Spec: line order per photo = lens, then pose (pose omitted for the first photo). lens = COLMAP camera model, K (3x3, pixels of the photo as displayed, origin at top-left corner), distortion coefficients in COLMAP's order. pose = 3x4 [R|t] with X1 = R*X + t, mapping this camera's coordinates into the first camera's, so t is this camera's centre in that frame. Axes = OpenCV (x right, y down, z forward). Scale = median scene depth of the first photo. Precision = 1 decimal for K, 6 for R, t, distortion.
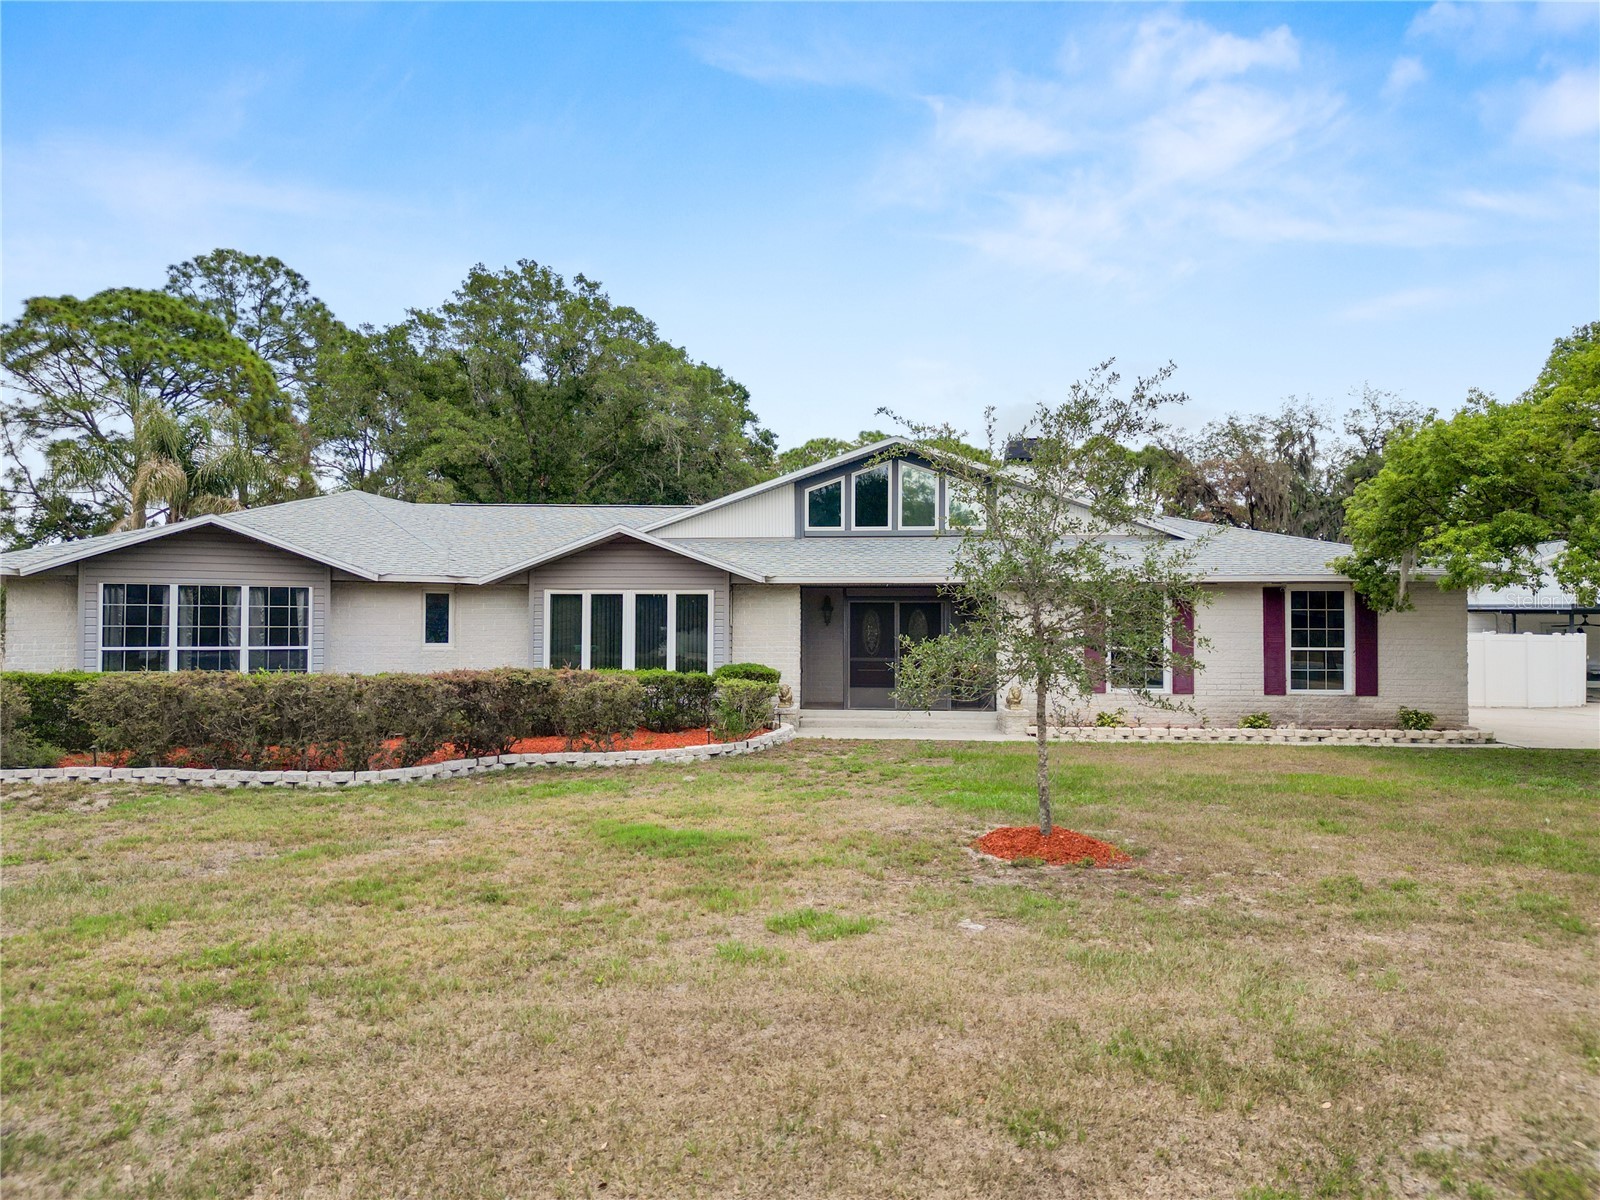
lens RADIAL K [[1120.5, 0, 800.0], [0, 1120.5, 600.0], [0, 0, 1]] dist [0.075682, -0.074788]
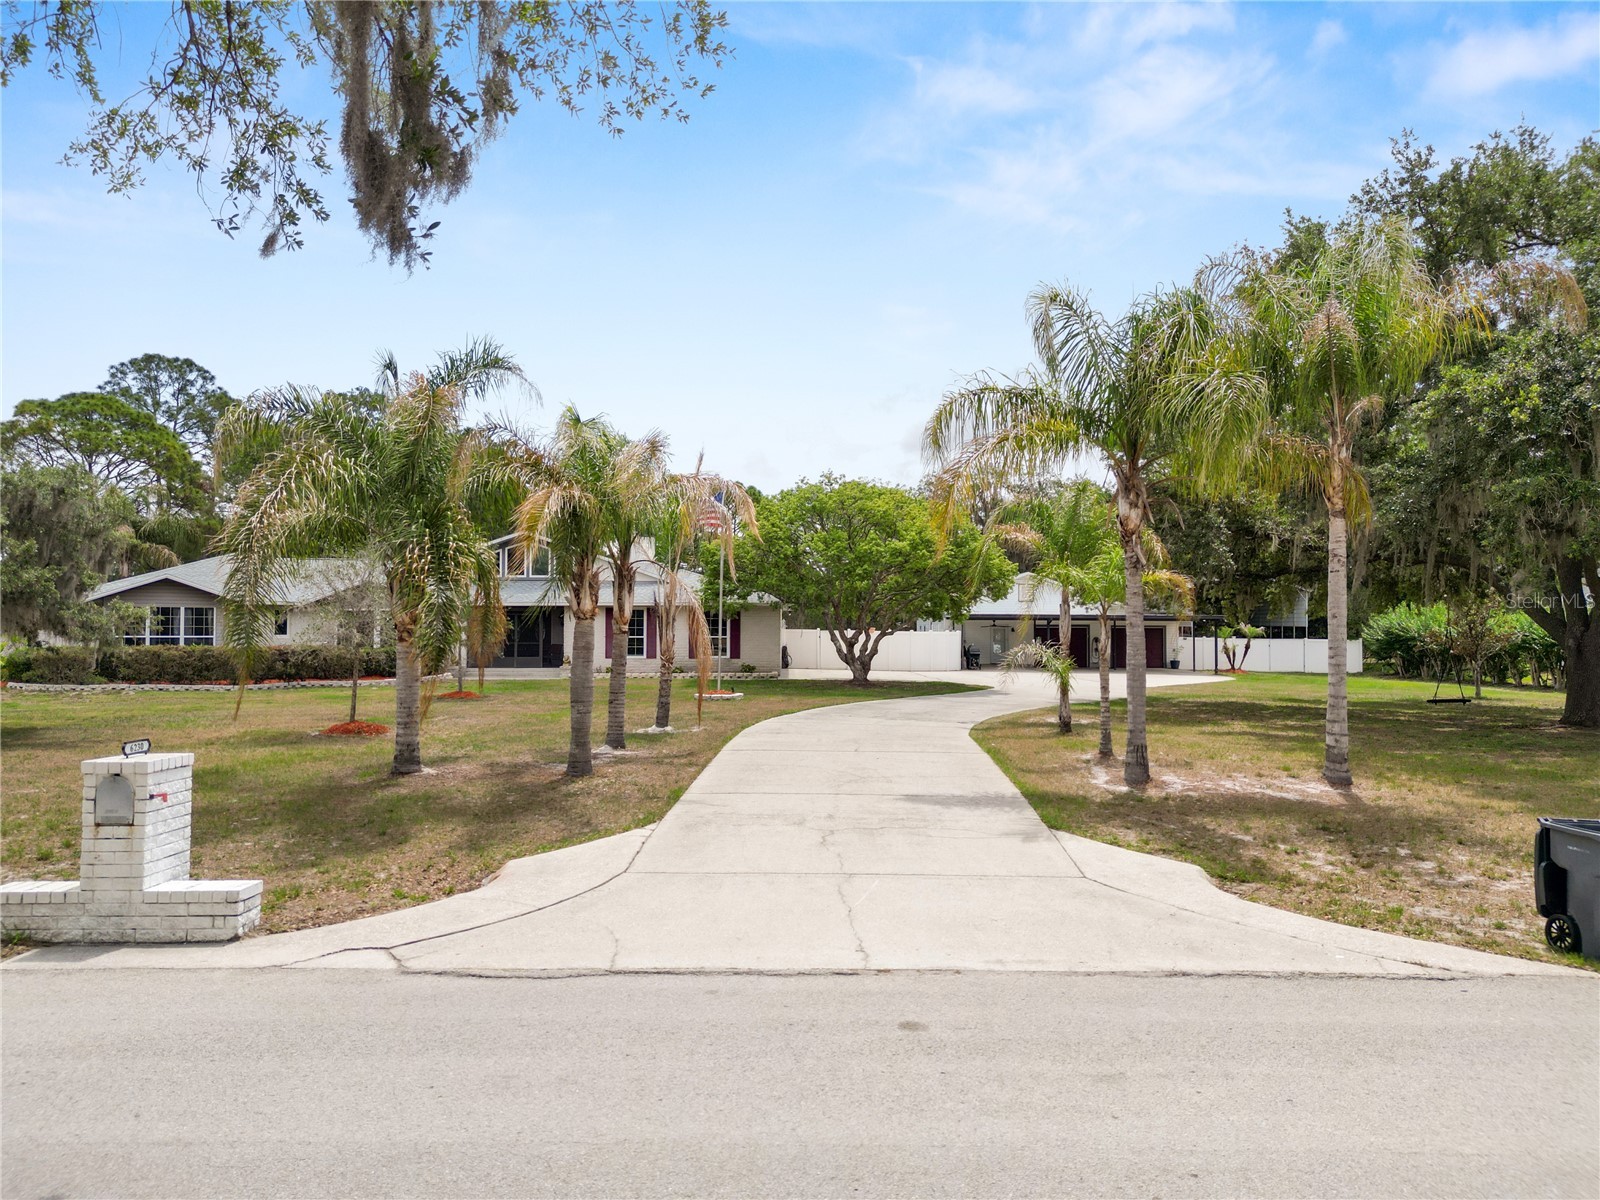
lens RADIAL K [[1120.5, 0, 800.0], [0, 1120.5, 600.0], [0, 0, 1]] dist [0.075682, -0.074788]
pose [[0.997858, -0.003689, 0.065318, 0.212694], [0.002685, 0.999877, 0.015453, -0.021926], [-0.065367, -0.015244, 0.997745, -0.485185]]
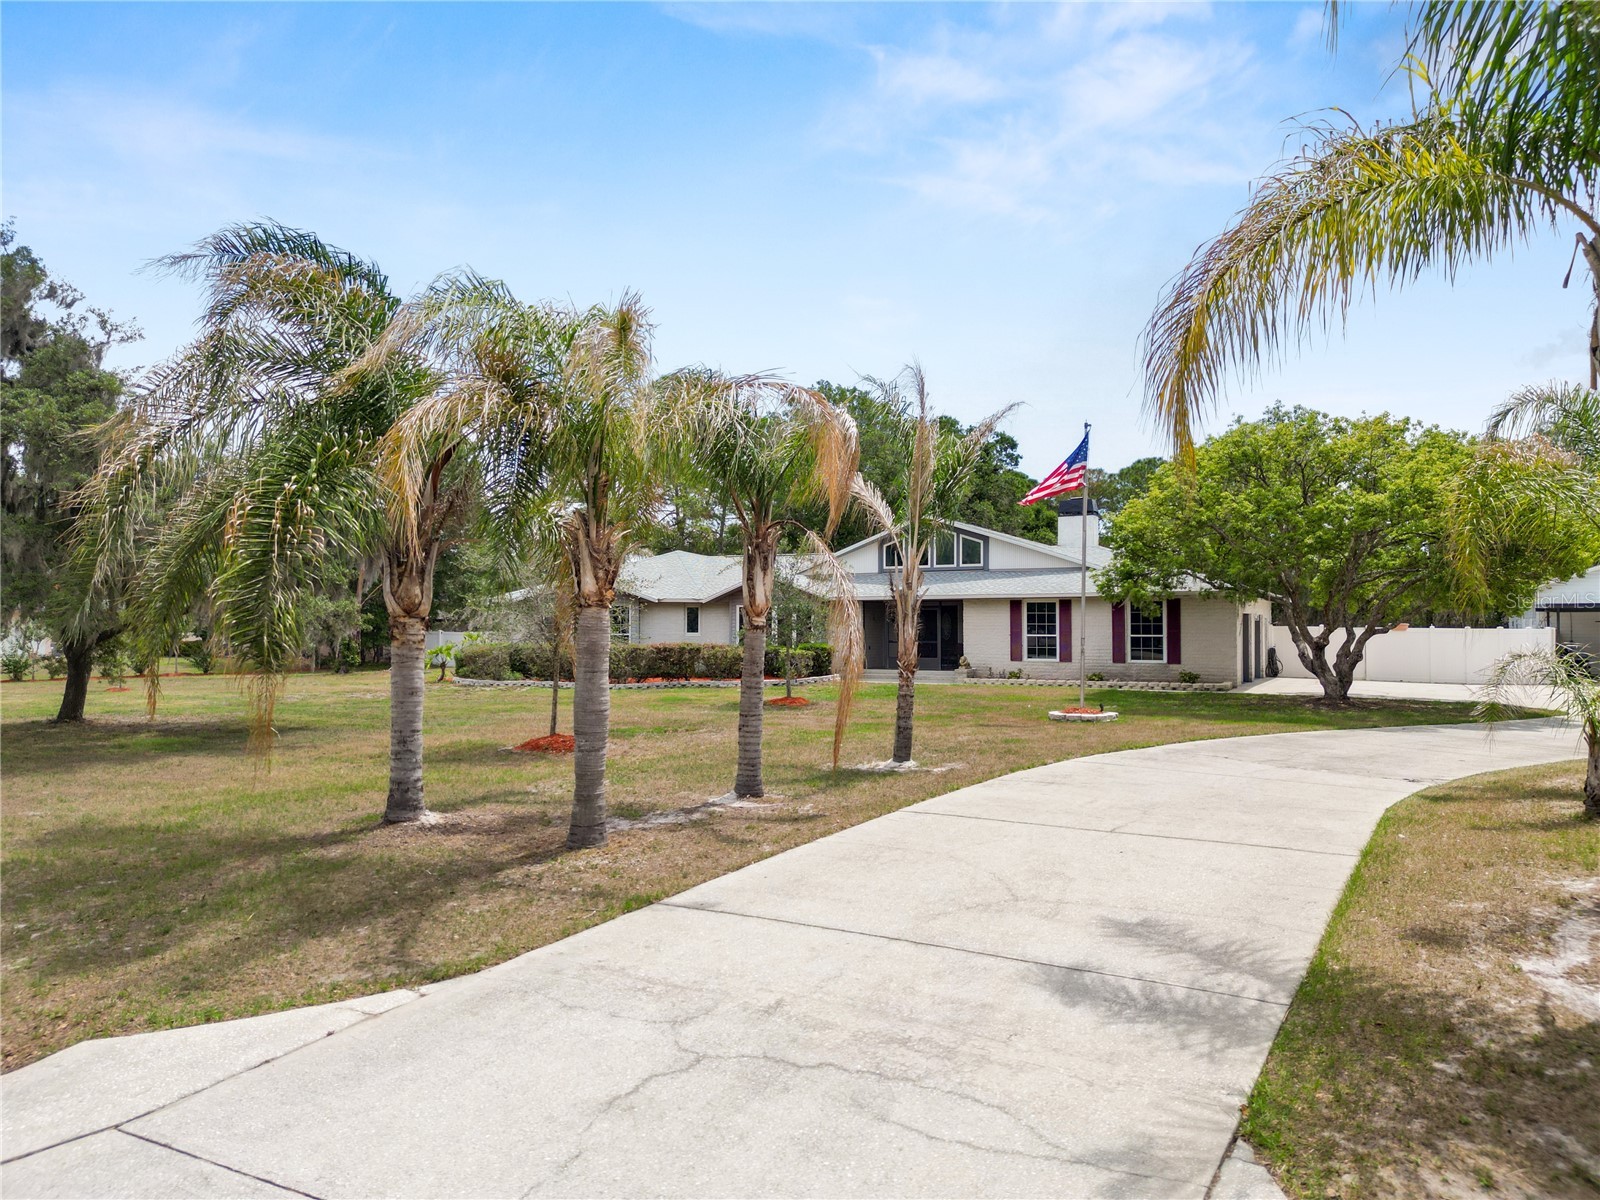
lens RADIAL K [[1120.5, 0, 800.0], [0, 1120.5, 600.0], [0, 0, 1]] dist [0.075682, -0.074788]
pose [[0.903907, -0.017941, -0.427352, 0.313465], [0.024755, 0.999640, 0.010393, -0.013366], [0.427012, -0.019974, 0.904026, -0.311446]]
